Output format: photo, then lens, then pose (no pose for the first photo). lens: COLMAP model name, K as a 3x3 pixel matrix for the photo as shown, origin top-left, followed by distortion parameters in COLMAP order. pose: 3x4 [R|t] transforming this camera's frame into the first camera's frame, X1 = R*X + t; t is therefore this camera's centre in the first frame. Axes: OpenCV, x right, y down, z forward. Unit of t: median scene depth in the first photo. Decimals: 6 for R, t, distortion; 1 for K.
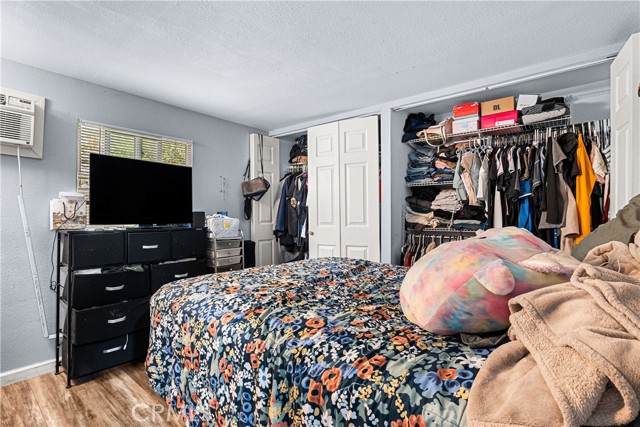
lens RADIAL K [[307.9, 0, 322.3], [0, 307.9, 214.6], [0, 0, 1]] dist [-0.019075, 0.002376]
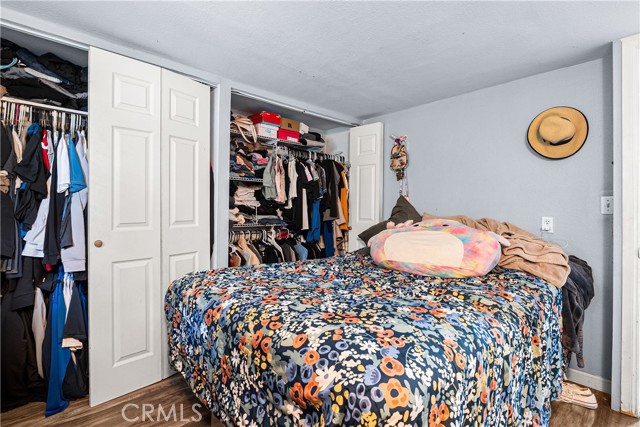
lens RADIAL K [[307.9, 0, 321.9], [0, 307.9, 210.9], [0, 0, 1]] dist [-0.019075, 0.002376]
pose [[0.130811, -0.003376, 0.991402, -0.613569], [-0.014142, 0.999886, 0.005271, -0.007310], [-0.991307, -0.014710, 0.130748, 0.640995]]
